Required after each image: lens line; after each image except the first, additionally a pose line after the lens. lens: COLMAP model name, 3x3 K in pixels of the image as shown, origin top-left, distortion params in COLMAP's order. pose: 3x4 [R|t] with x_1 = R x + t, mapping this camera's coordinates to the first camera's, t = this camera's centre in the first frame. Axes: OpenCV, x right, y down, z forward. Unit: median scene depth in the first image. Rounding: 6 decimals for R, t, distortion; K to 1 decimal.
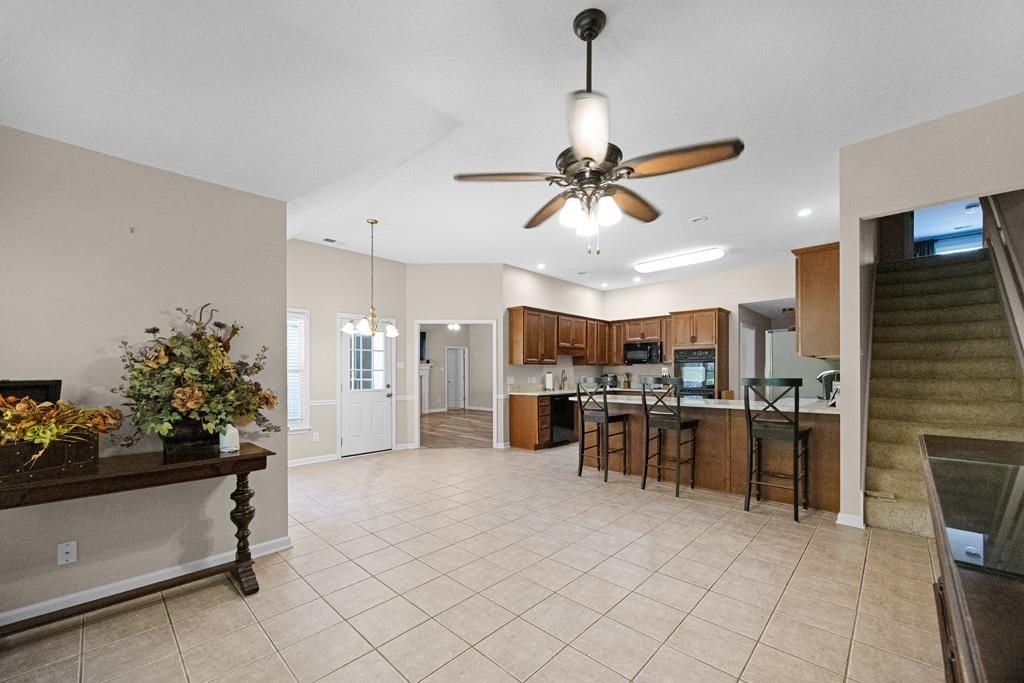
lens RADIAL K [[401.8, 0, 506.5], [0, 401.8, 371.2], [0, 0, 1]] dist [-0.000064, 0.000078]
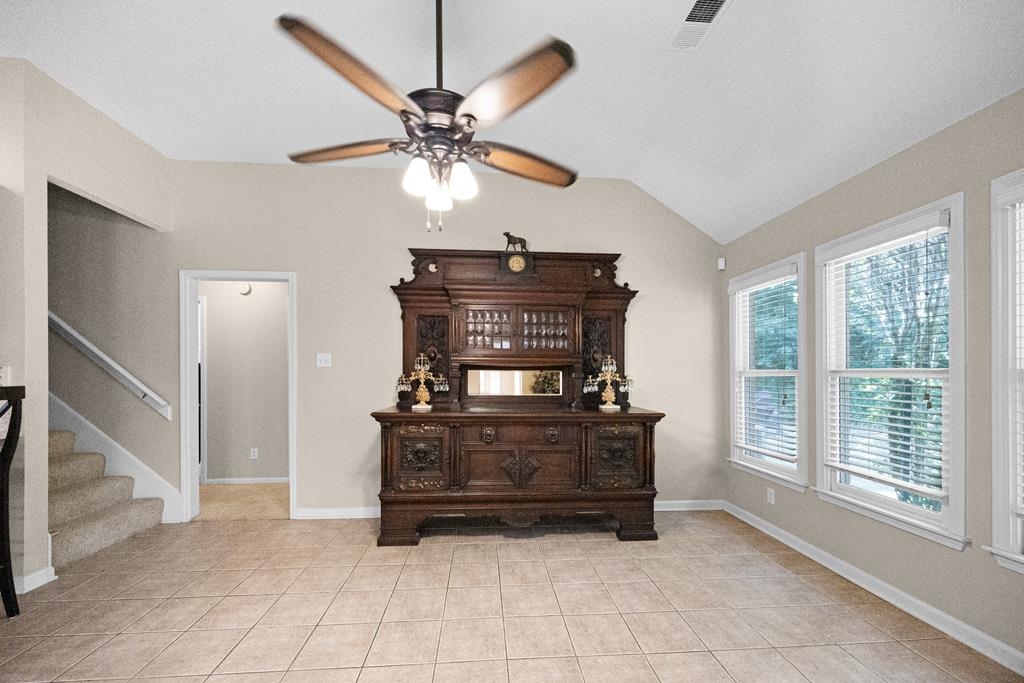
lens RADIAL K [[417.7, 0, 514.8], [0, 417.7, 375.8], [0, 0, 1]] dist [-0.001013, -0.000217]
pose [[-0.749676, 0.002023, 0.661802, -0.150361], [-0.000677, 0.999992, -0.003824, 0.001878], [-0.661805, -0.003315, -0.749668, 0.485854]]
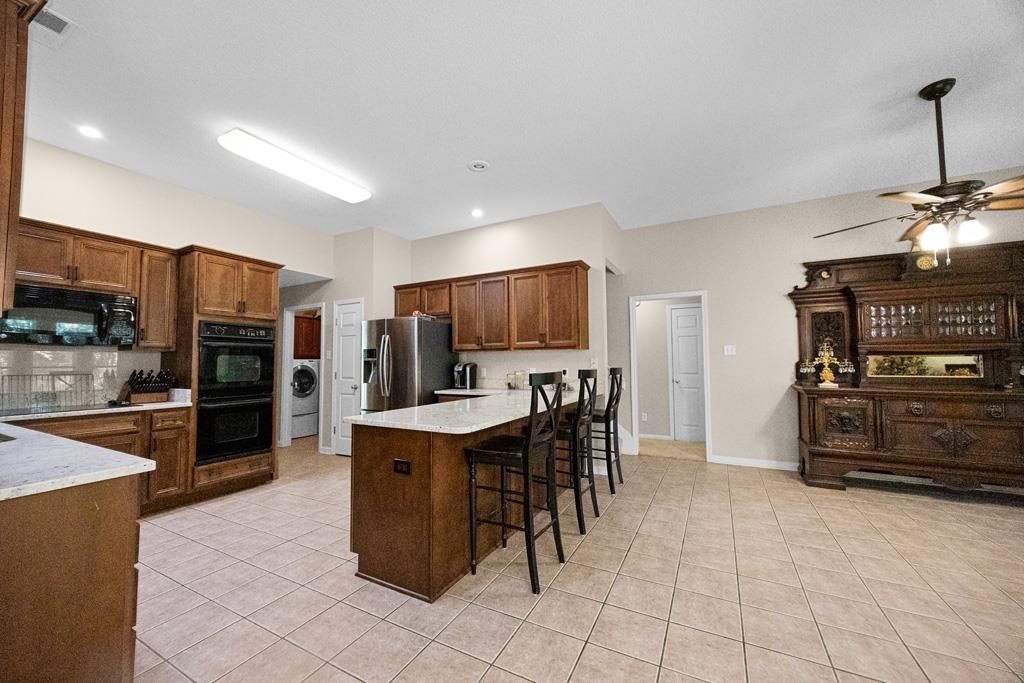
lens RADIAL K [[389.0, 0, 508.7], [0, 389.0, 346.3], [0, 0, 1]] dist [0.001276, 0.000232]
pose [[-0.278876, 0.048669, 0.959093, -0.174503], [0.005070, 0.998776, -0.049208, 0.005209], [-0.960314, -0.008861, -0.278782, 0.830229]]
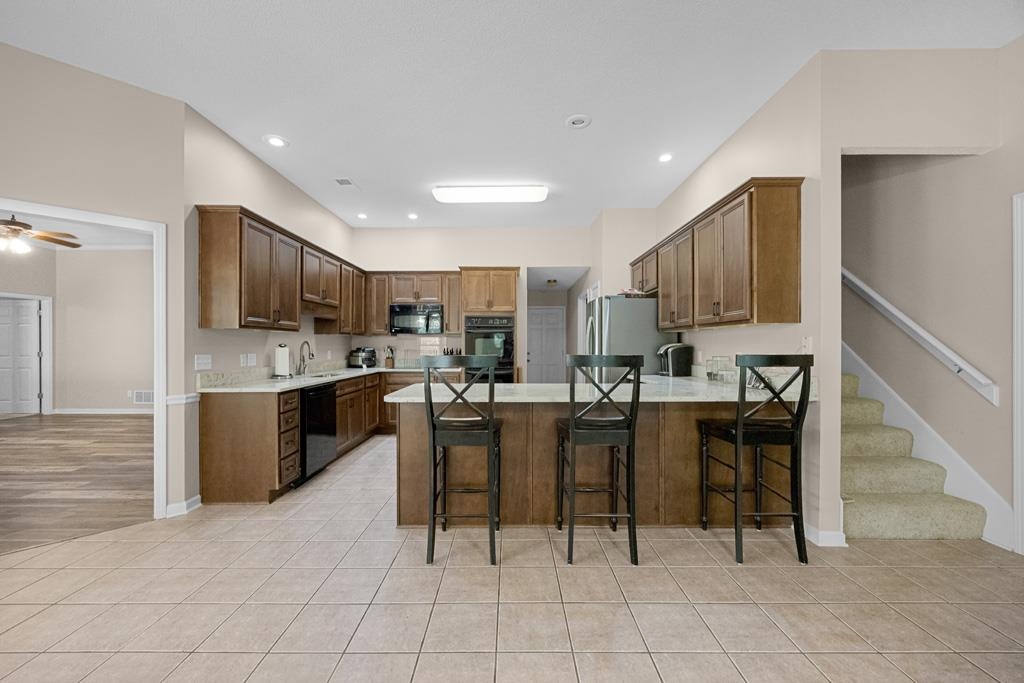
lens RADIAL K [[399.6, 0, 508.3], [0, 399.6, 346.7], [0, 0, 1]] dist [-0.002024, -0.000019]
pose [[0.718901, -0.000147, 0.695112, -0.058420], [-0.003408, 0.999987, 0.003737, 0.001977], [-0.695104, -0.005055, 0.718891, 0.428436]]
